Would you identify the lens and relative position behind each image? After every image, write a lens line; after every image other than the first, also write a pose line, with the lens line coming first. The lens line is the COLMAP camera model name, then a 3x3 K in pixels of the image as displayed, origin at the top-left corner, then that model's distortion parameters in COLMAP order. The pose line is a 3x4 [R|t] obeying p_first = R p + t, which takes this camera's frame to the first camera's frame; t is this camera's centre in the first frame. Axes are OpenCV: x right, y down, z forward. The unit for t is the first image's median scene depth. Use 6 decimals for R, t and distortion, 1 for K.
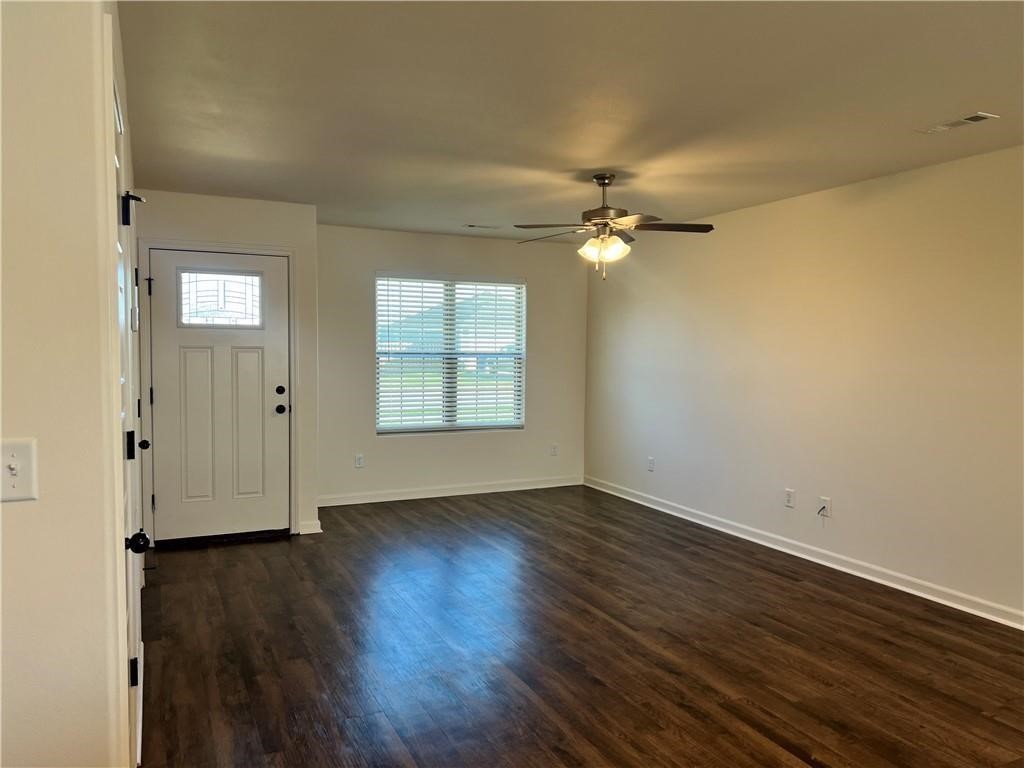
lens RADIAL K [[767.8, 0, 512.6], [0, 767.8, 379.4], [0, 0, 1]] dist [0.013455, 0.000798]
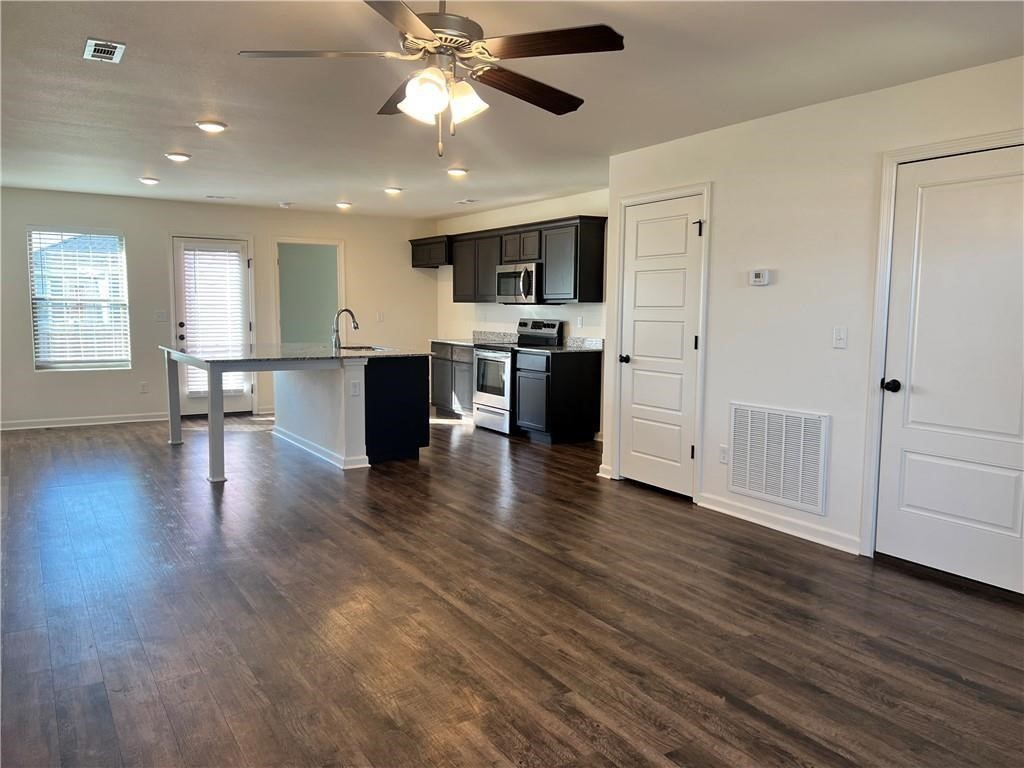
lens RADIAL K [[767.8, 0, 511.7], [0, 767.8, 385.4], [0, 0, 1]] dist [0.013455, 0.000798]
pose [[-0.991914, -0.000630, -0.126909, 0.168129], [-0.019591, 0.988761, 0.148215, -0.061906], [0.125390, 0.149503, -0.980778, 1.917119]]
